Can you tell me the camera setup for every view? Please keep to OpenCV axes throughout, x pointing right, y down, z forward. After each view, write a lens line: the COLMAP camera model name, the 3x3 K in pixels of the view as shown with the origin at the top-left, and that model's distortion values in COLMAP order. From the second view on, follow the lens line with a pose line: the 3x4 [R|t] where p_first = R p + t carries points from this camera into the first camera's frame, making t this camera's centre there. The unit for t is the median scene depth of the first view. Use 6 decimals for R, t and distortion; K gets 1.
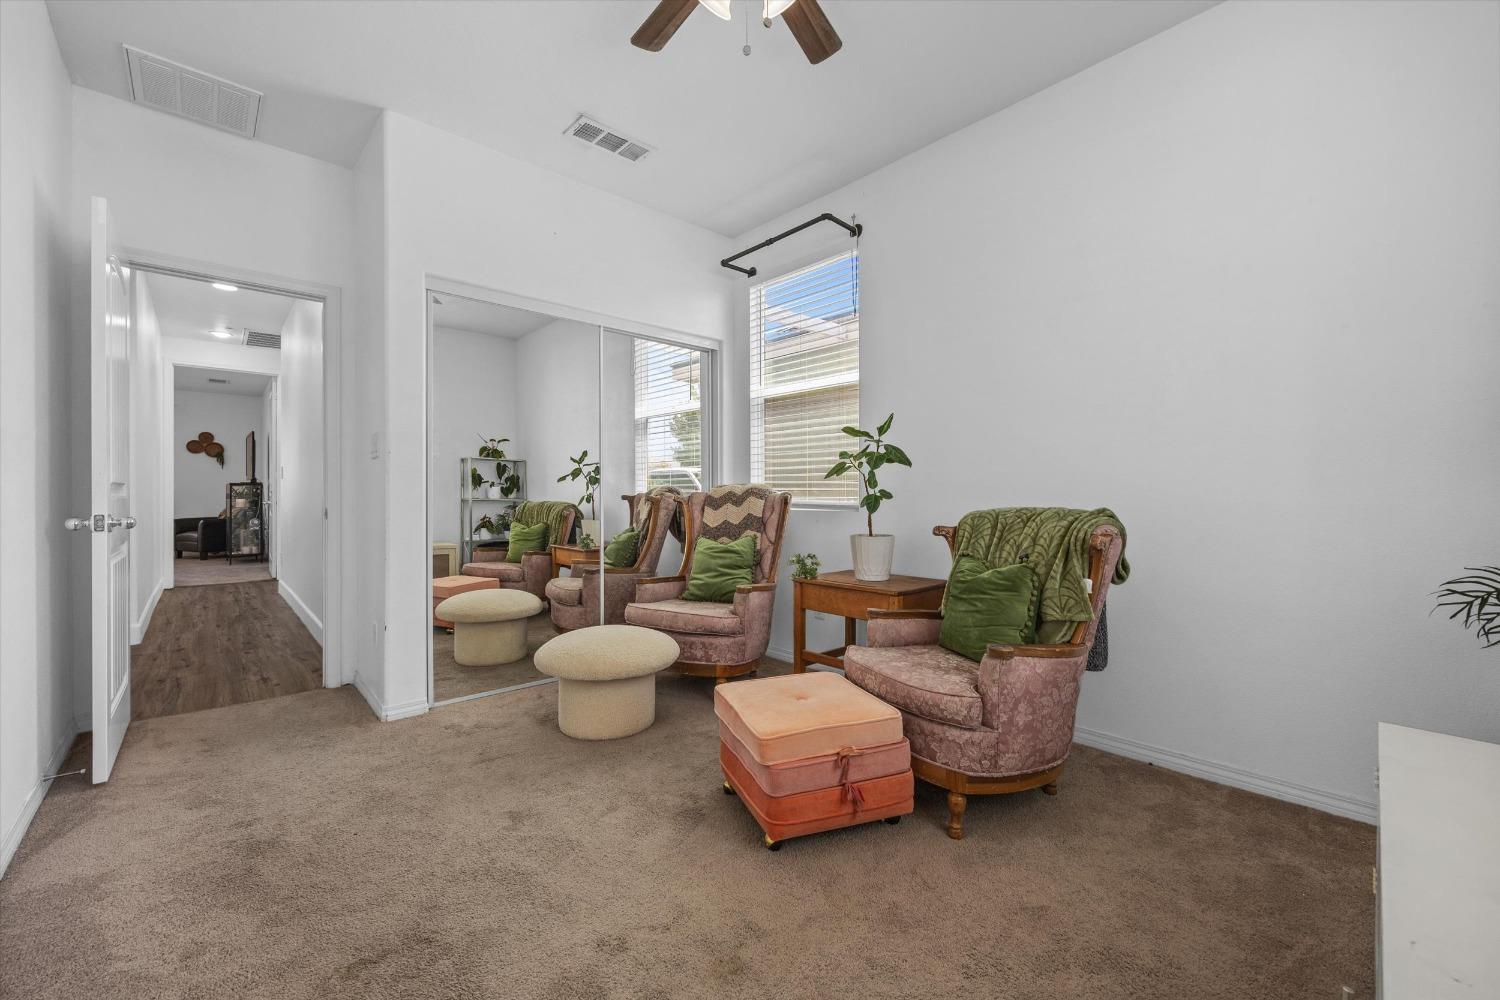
lens RADIAL K [[609.1, 0, 750.0], [0, 609.1, 500.0], [0, 0, 1]] dist [0.002123, 0.000120]
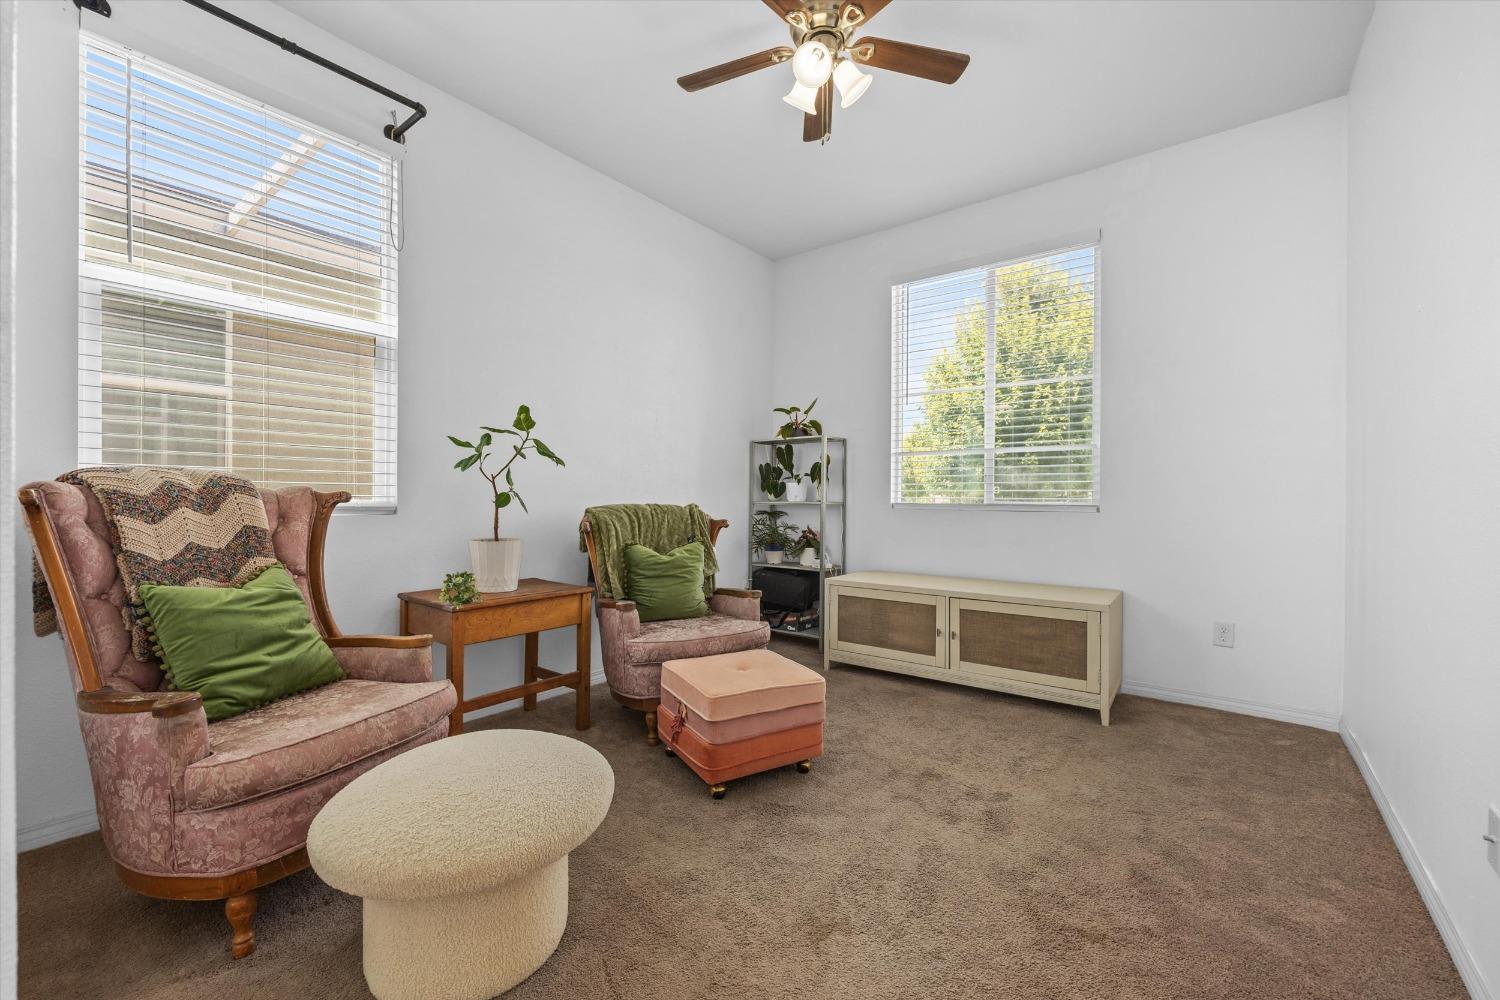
lens RADIAL K [[609.1, 0, 750.0], [0, 609.1, 500.0], [0, 0, 1]] dist [0.002123, 0.000120]
pose [[-0.173408, -0.006763, 0.984827, -0.716016], [-0.000709, 0.999977, 0.006742, -0.004999], [-0.984850, 0.000471, -0.173409, 0.795319]]
